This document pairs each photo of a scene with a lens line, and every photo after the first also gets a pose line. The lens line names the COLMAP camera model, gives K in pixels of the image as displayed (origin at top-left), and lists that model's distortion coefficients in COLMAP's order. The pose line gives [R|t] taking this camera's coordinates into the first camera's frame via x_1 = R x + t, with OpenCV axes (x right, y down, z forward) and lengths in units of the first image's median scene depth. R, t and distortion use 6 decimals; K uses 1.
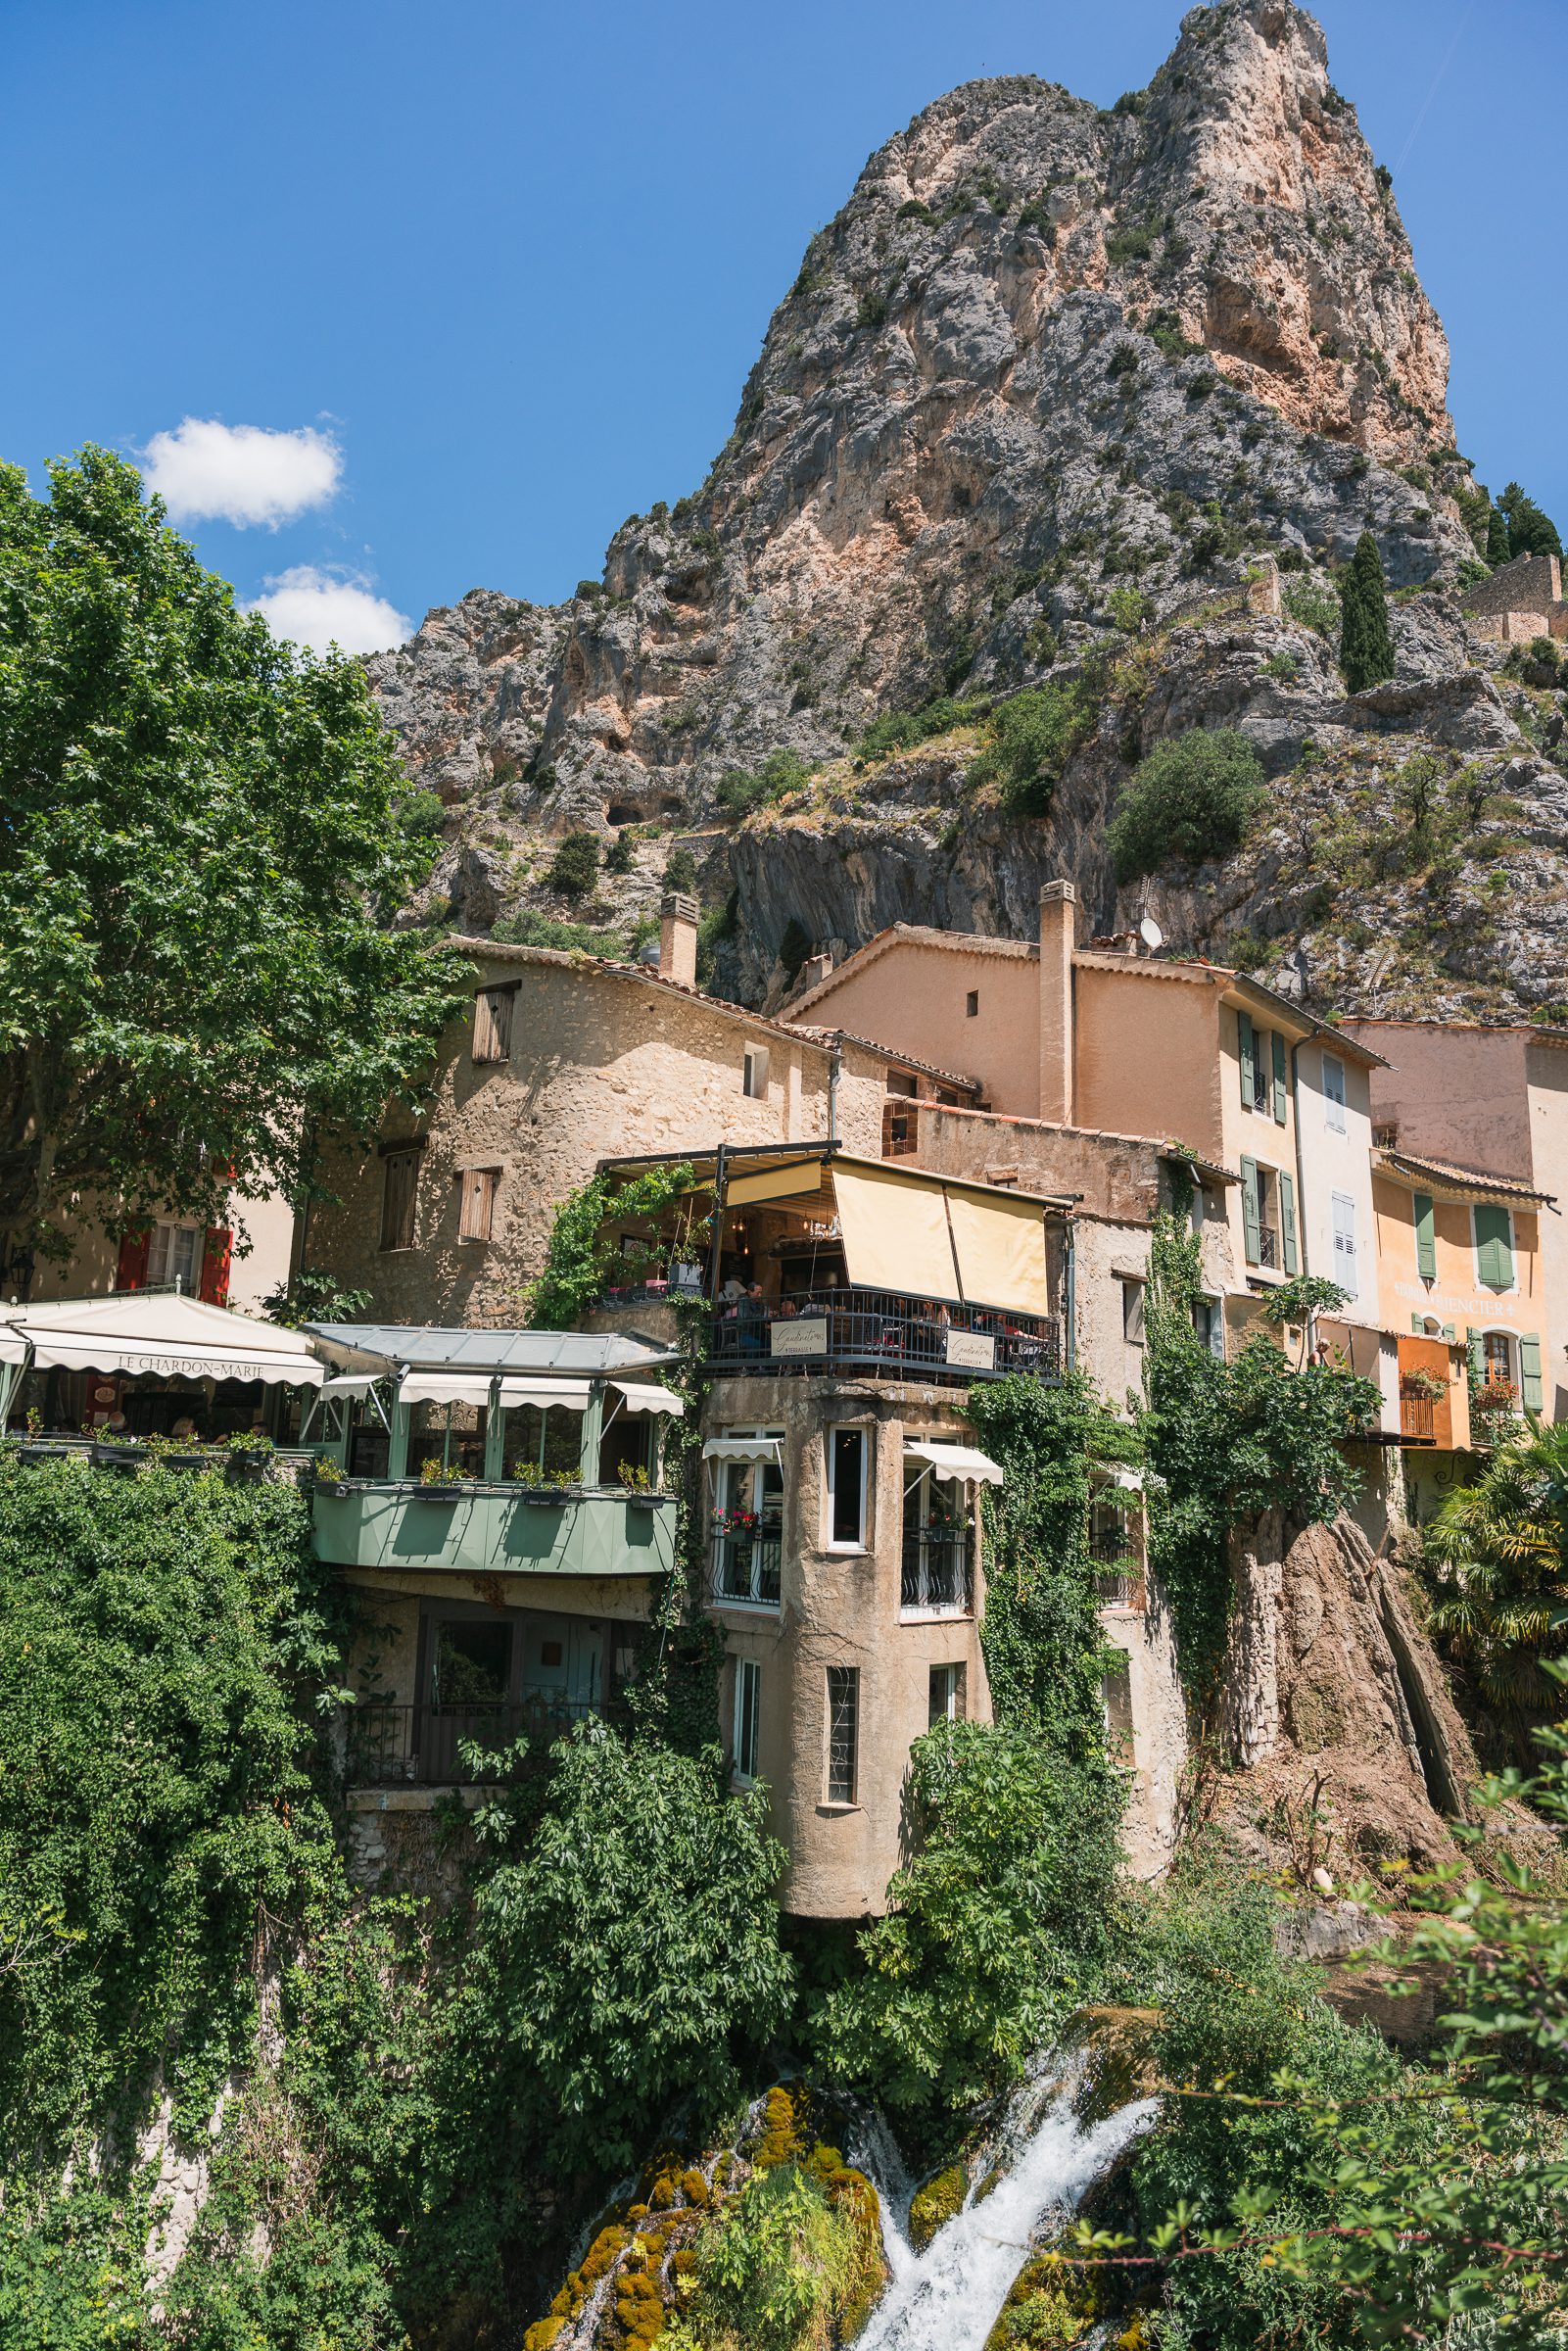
lens RADIAL K [[1547.2, 0, 784.0], [0, 1547.2, 1175.5], [0, 0, 1]] dist [0.012237, 0.002491]
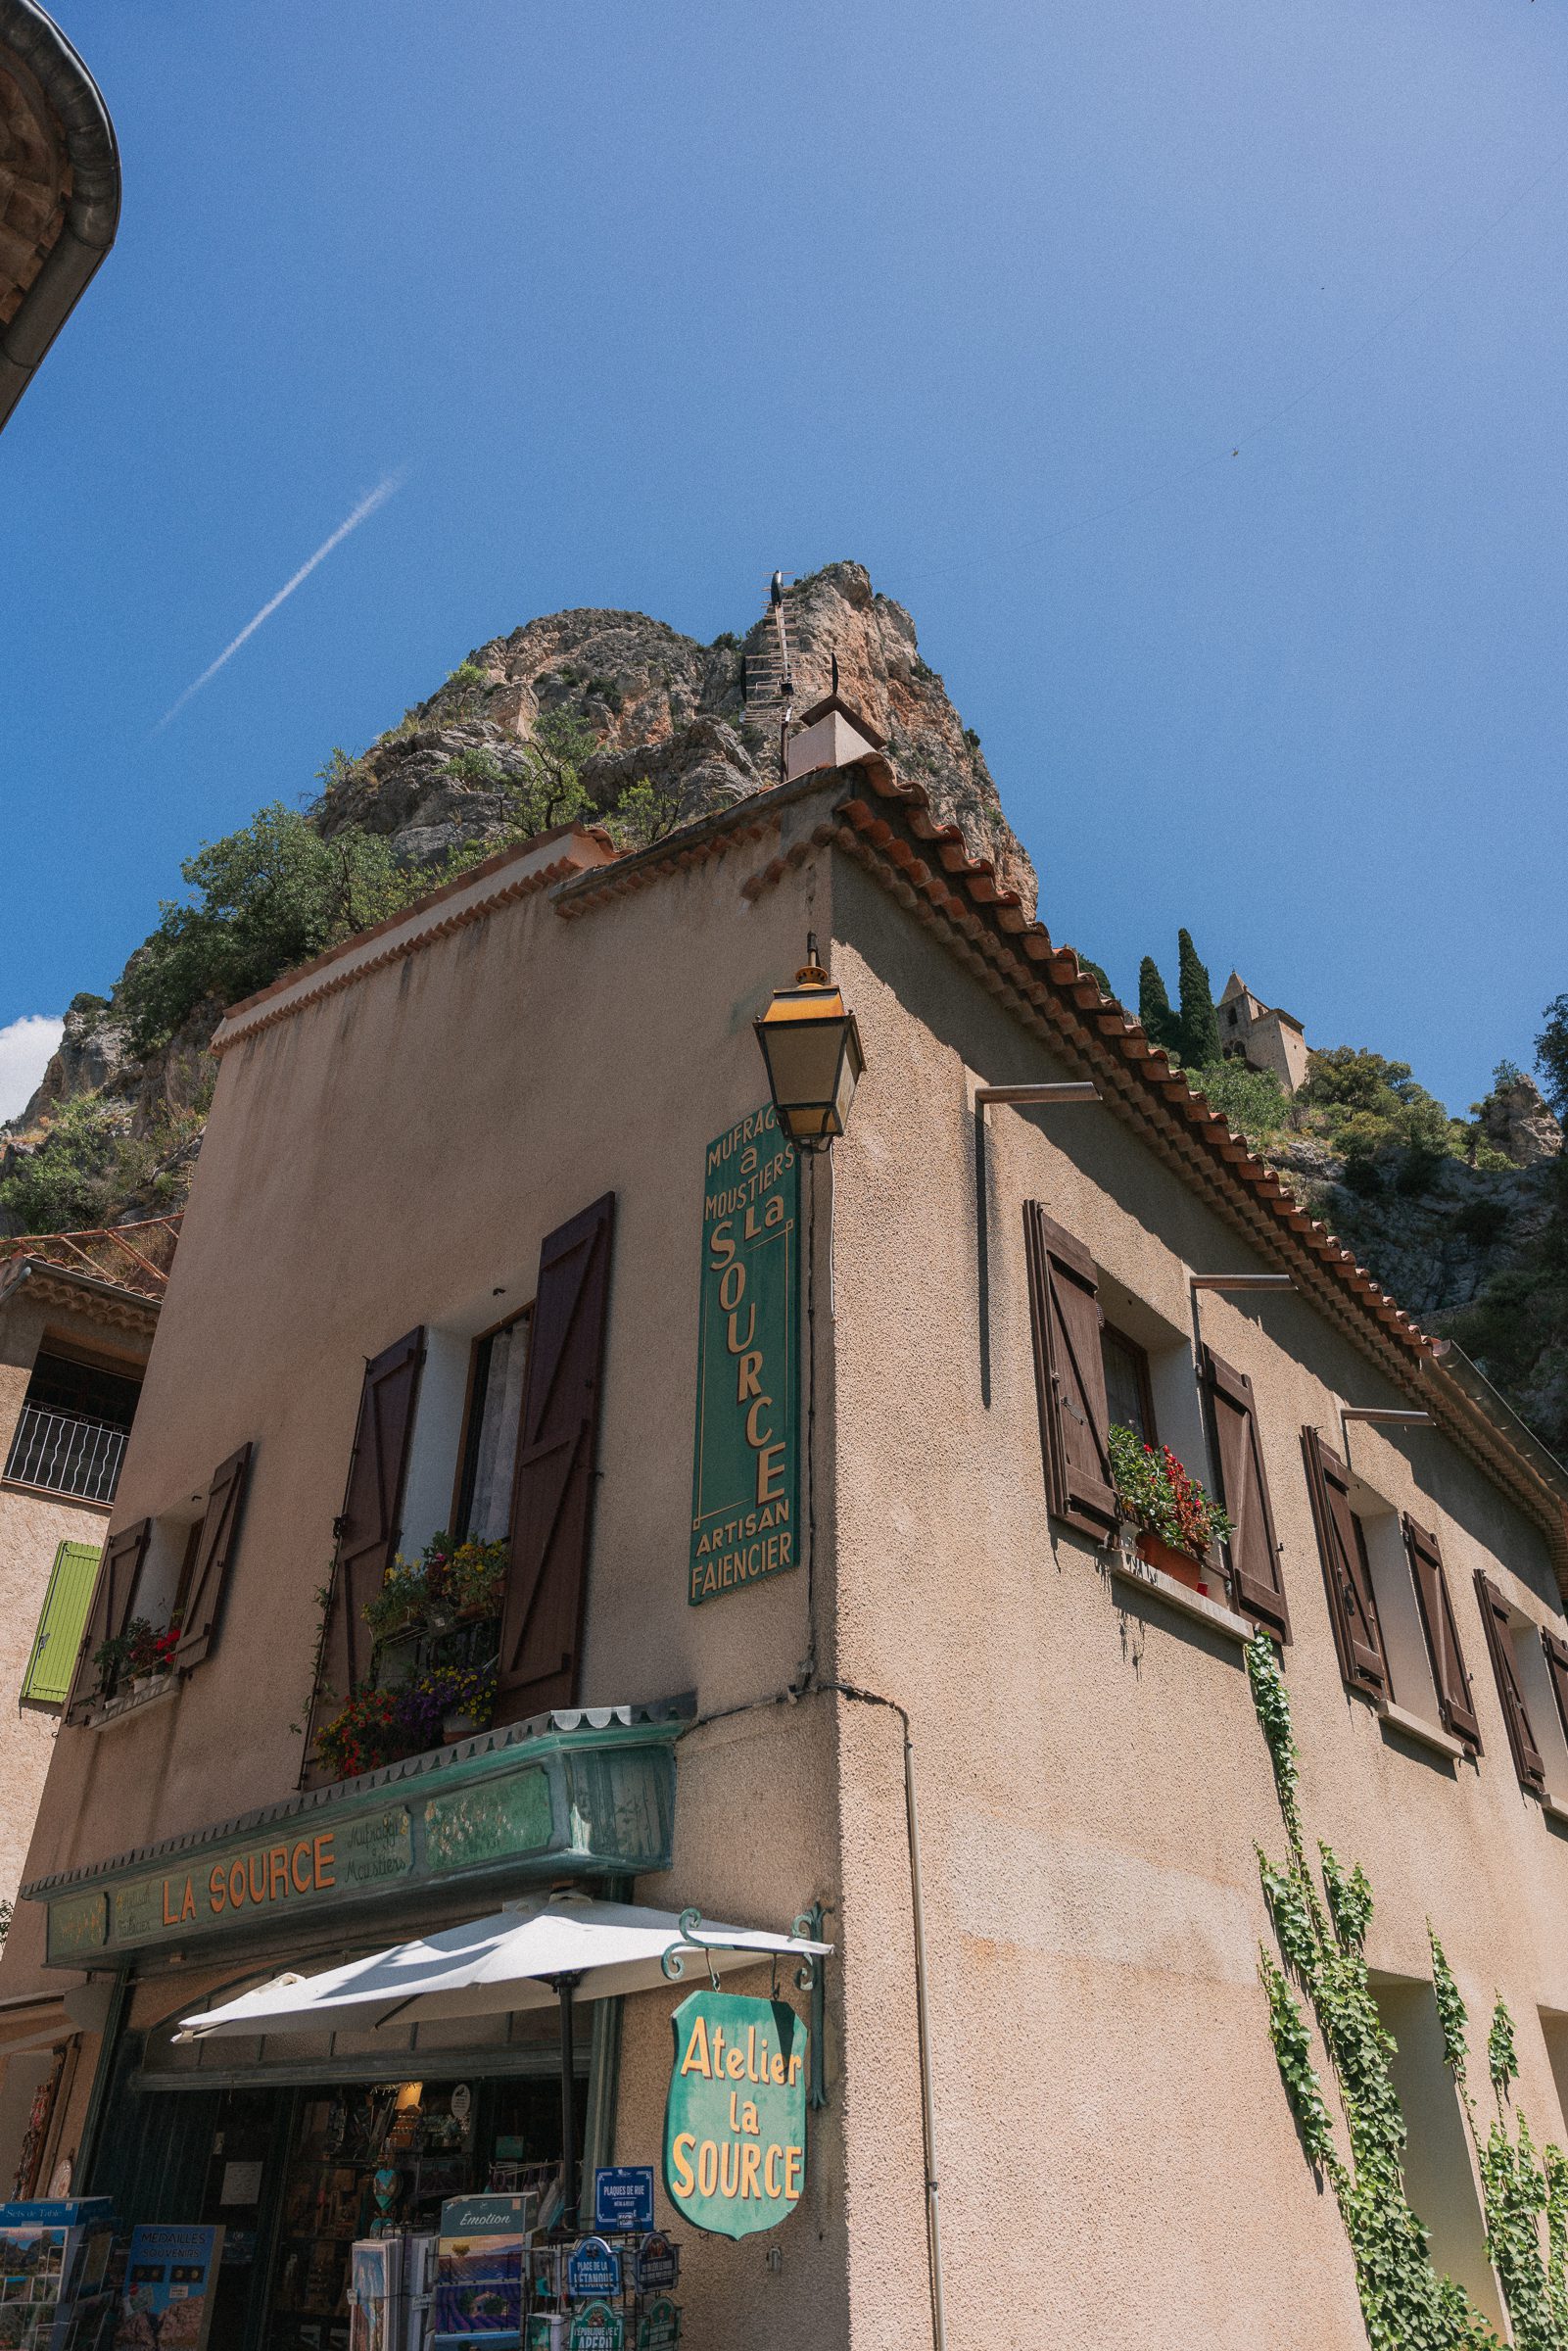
lens RADIAL K [[1547.2, 0, 784.0], [0, 1547.2, 1175.5], [0, 0, 1]] dist [0.012237, 0.002491]
pose [[0.986361, 0.069725, 0.149101, 0.130809], [-0.011486, 0.932796, -0.360223, 0.015924], [-0.164197, 0.353597, 0.920874, 0.169590]]
